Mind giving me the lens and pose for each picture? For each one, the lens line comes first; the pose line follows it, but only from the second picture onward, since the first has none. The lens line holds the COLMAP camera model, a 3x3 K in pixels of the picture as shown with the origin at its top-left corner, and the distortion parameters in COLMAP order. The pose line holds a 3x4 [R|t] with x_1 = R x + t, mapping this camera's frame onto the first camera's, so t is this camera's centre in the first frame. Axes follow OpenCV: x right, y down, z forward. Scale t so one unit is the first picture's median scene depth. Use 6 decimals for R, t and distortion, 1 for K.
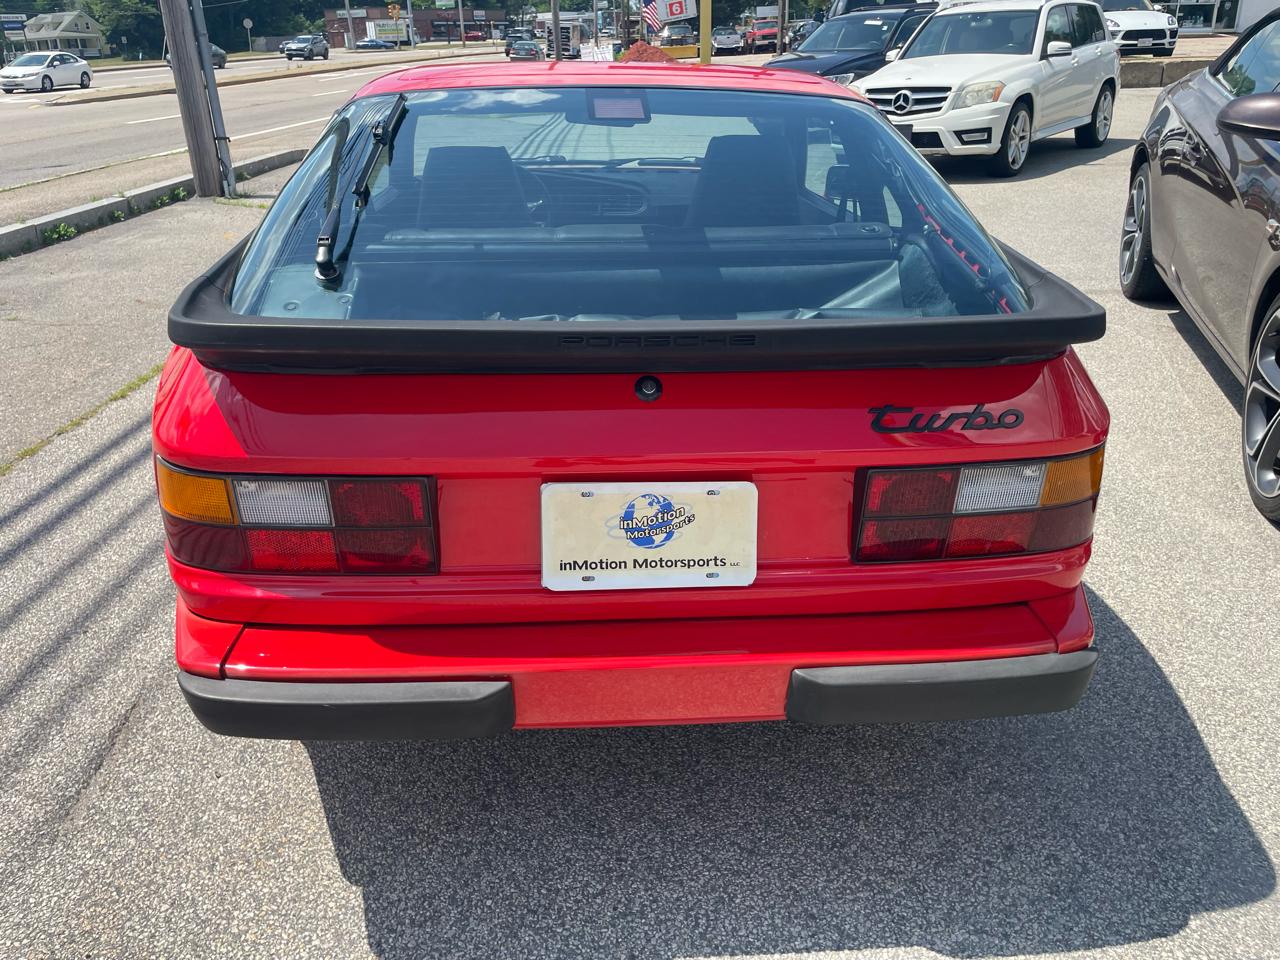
lens RADIAL K [[971.7, 0, 640.2], [0, 971.7, 472.6], [0, 0, 1]] dist [0.084178, -0.113299]
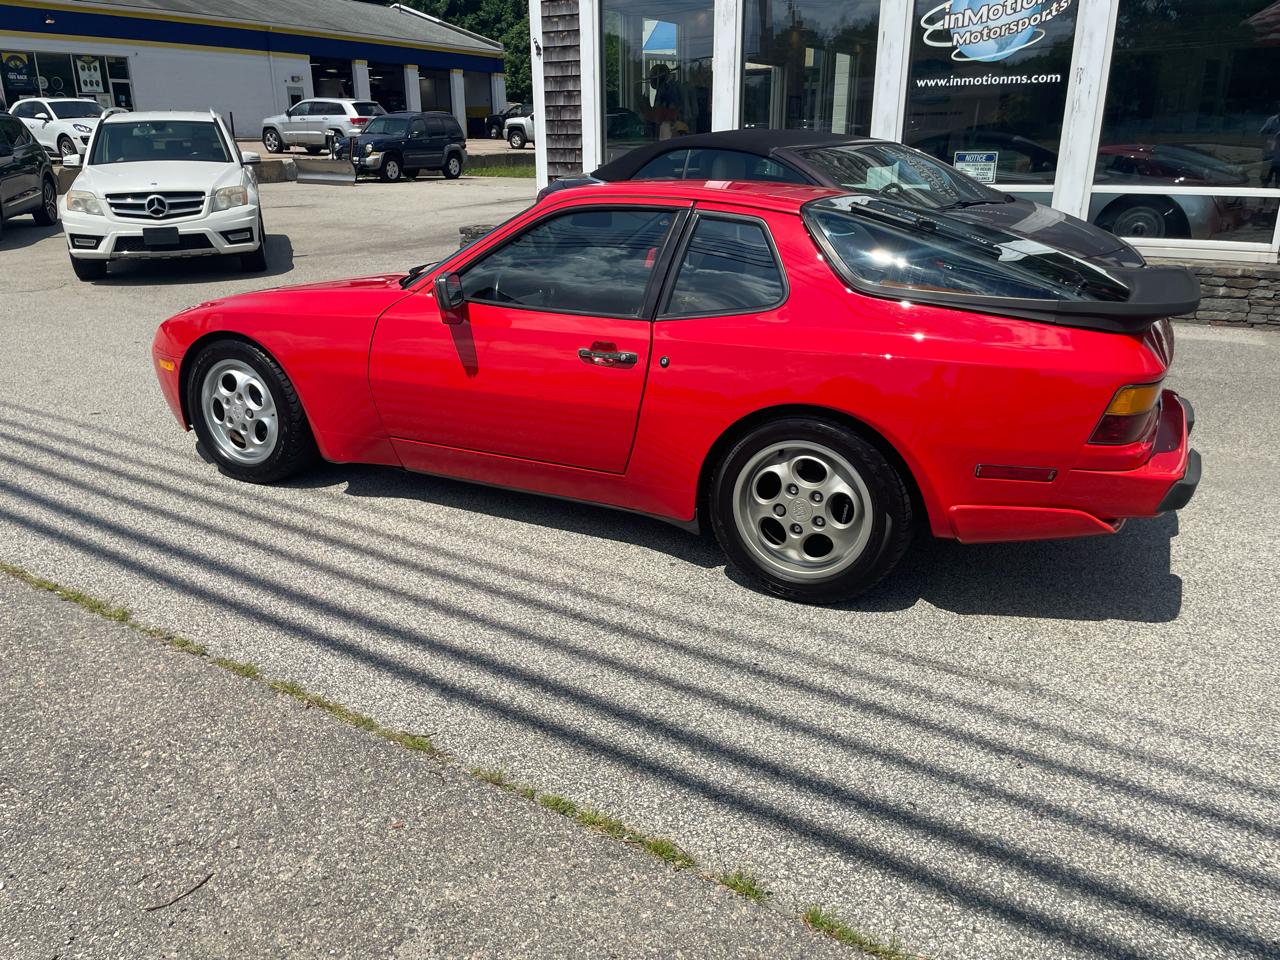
lens RADIAL K [[971.7, 0, 635.0], [0, 971.7, 479.0], [0, 0, 1]] dist [0.084178, -0.113299]
pose [[0.515309, -0.254713, 0.818278, -1.479832], [0.323268, 0.942050, 0.089664, -0.186294], [-0.793697, 0.218318, 0.567787, 0.409250]]
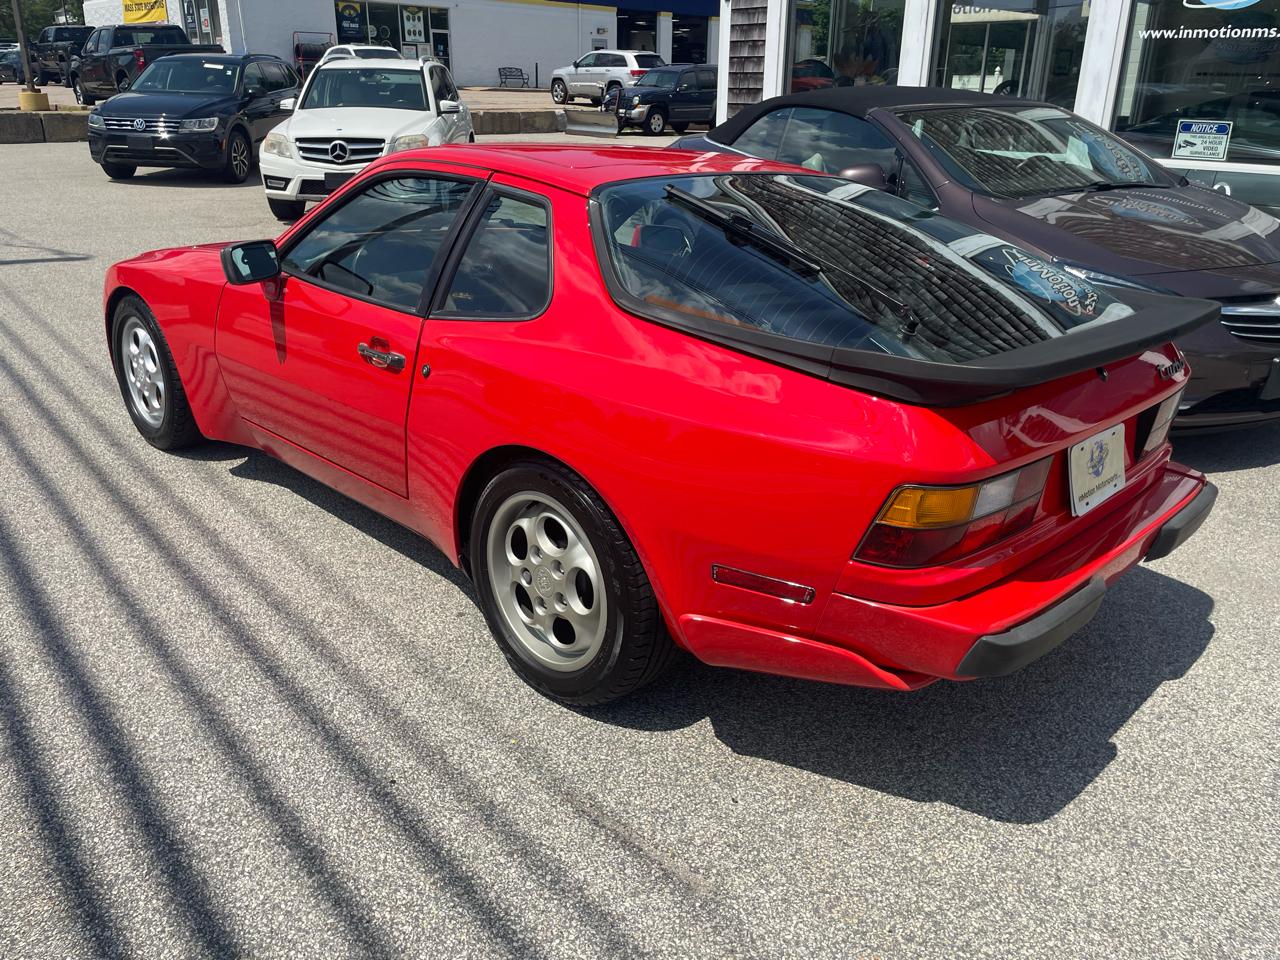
lens RADIAL K [[971.7, 0, 654.4], [0, 971.7, 468.0], [0, 0, 1]] dist [0.084178, -0.113299]
pose [[0.737192, -0.202408, 0.644655, -0.880446], [0.226926, 0.972827, 0.045947, -0.097668], [-0.636438, 0.112418, 0.763092, 0.142608]]
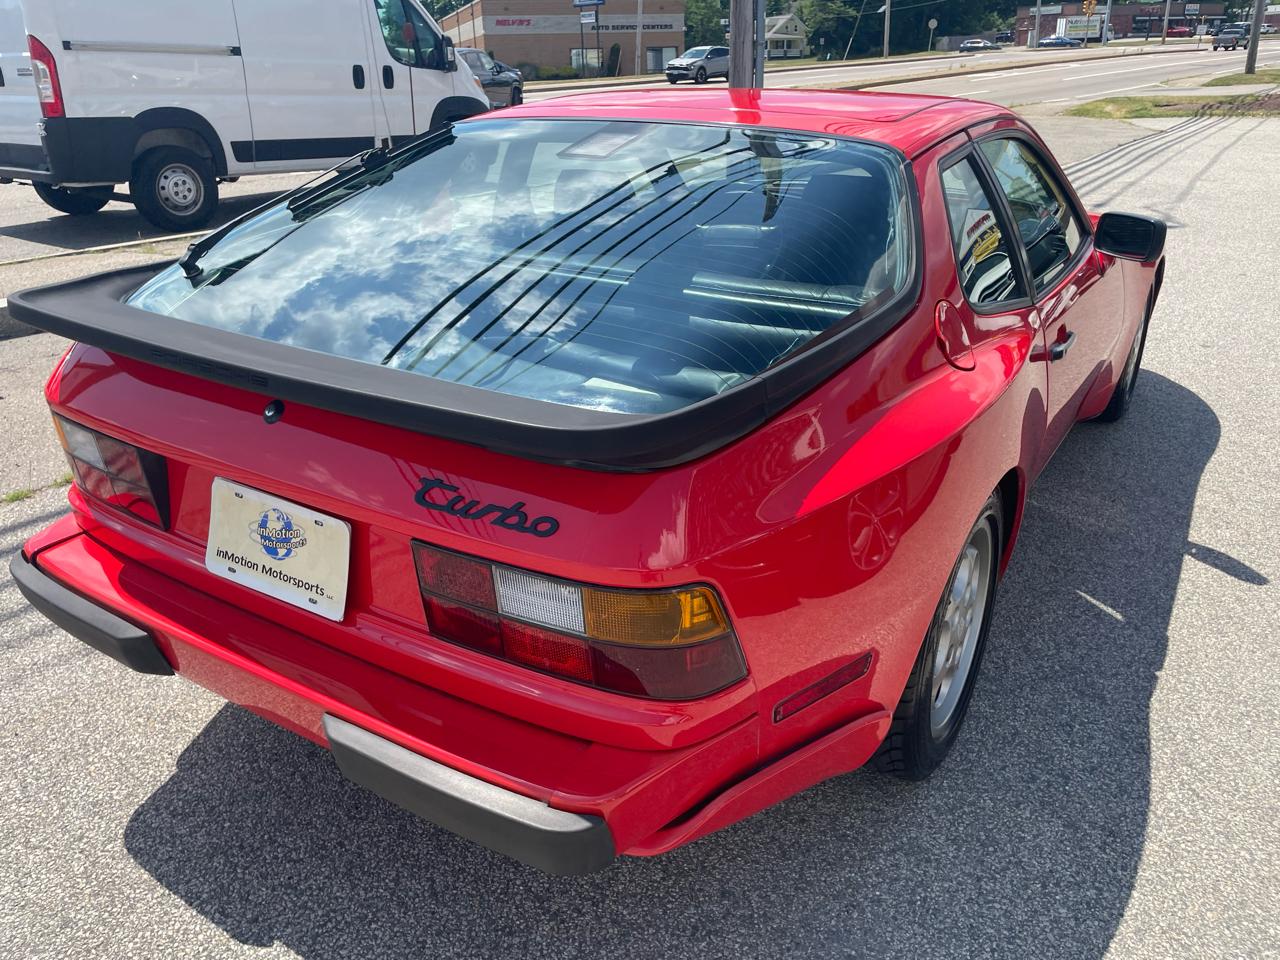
lens RADIAL K [[971.7, 0, 632.4], [0, 971.7, 468.2], [0, 0, 1]] dist [0.084178, -0.113299]
pose [[0.808586, 0.224494, -0.543866, 0.514764], [-0.225758, 0.971975, 0.065563, -0.103190], [0.543343, 0.069769, 0.836607, 0.173737]]
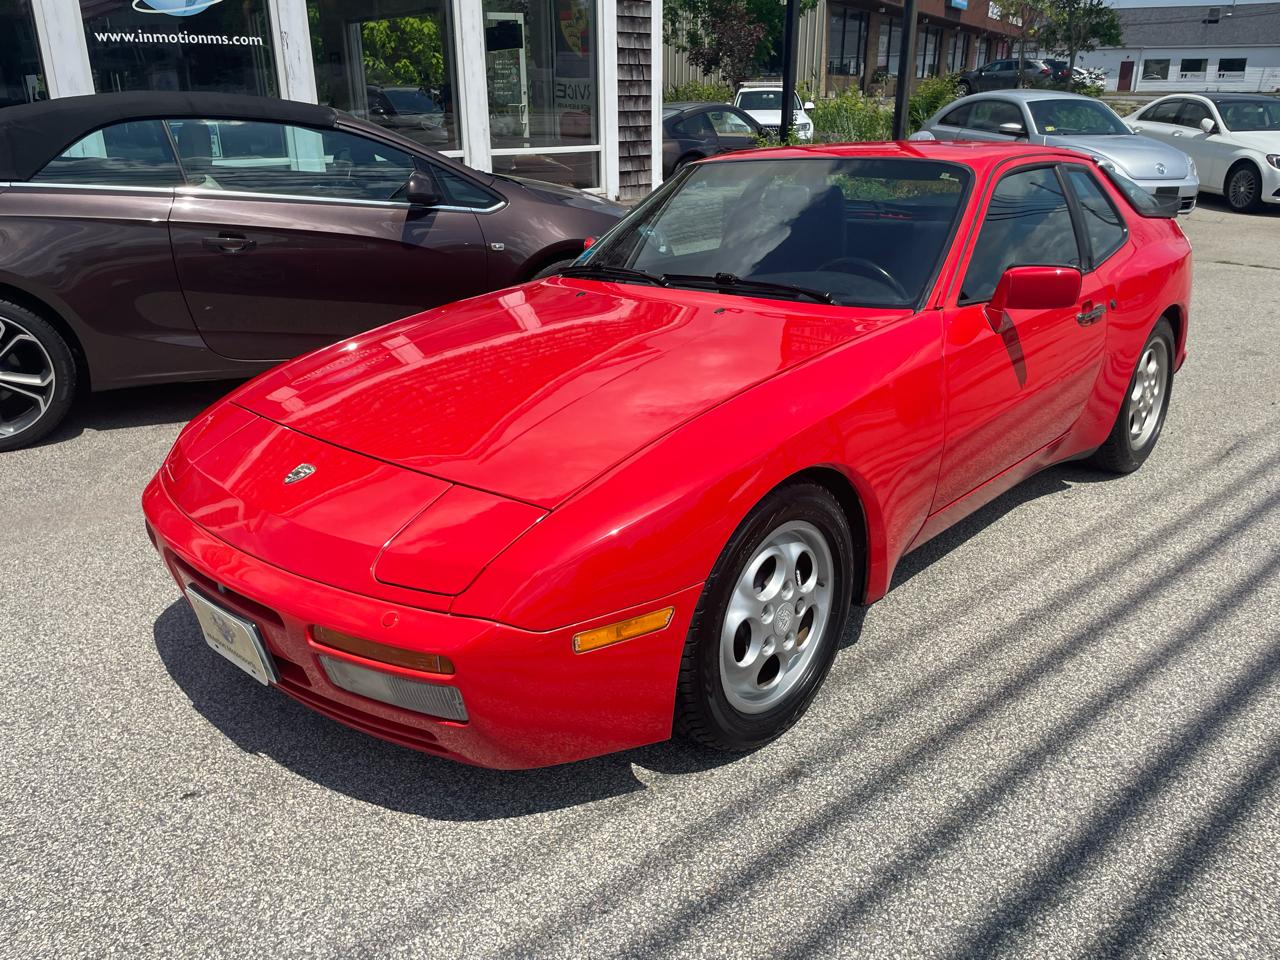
lens RADIAL K [[971.7, 0, 632.1], [0, 971.7, 472.2], [0, 0, 1]] dist [0.084178, -0.113299]
pose [[-0.682738, -0.224499, 0.695319, -0.921605], [0.311242, 0.771614, 0.554743, -0.996951], [-0.661058, 0.595157, -0.456937, 2.284567]]
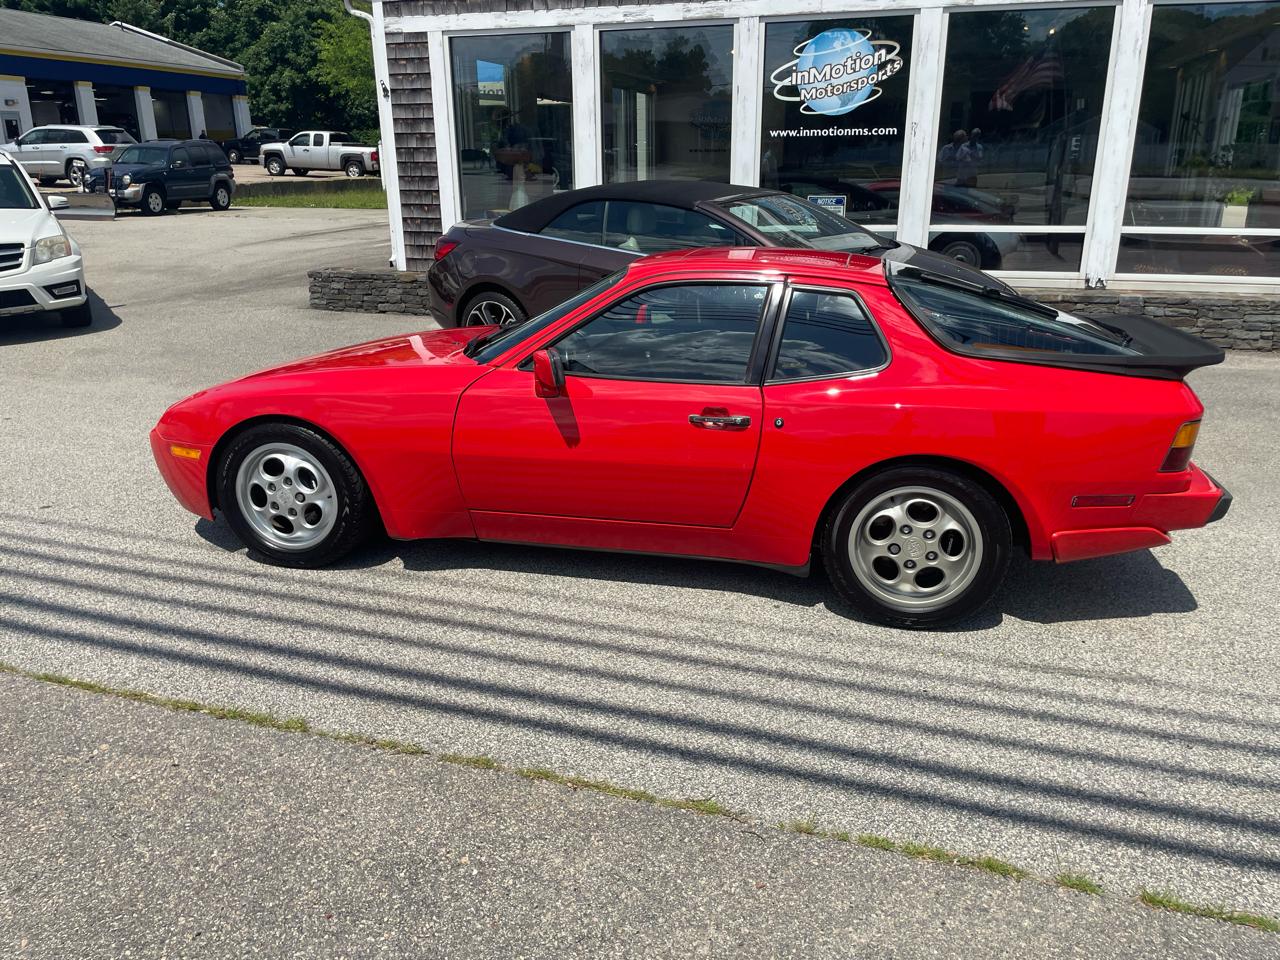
lens RADIAL K [[971.7, 0, 646.4], [0, 971.7, 476.3], [0, 0, 1]] dist [0.084178, -0.113299]
pose [[0.279784, -0.268049, 0.921884, -1.734010], [0.371209, 0.915756, 0.153608, -0.419674], [-0.885395, 0.299235, 0.355716, 0.766145]]
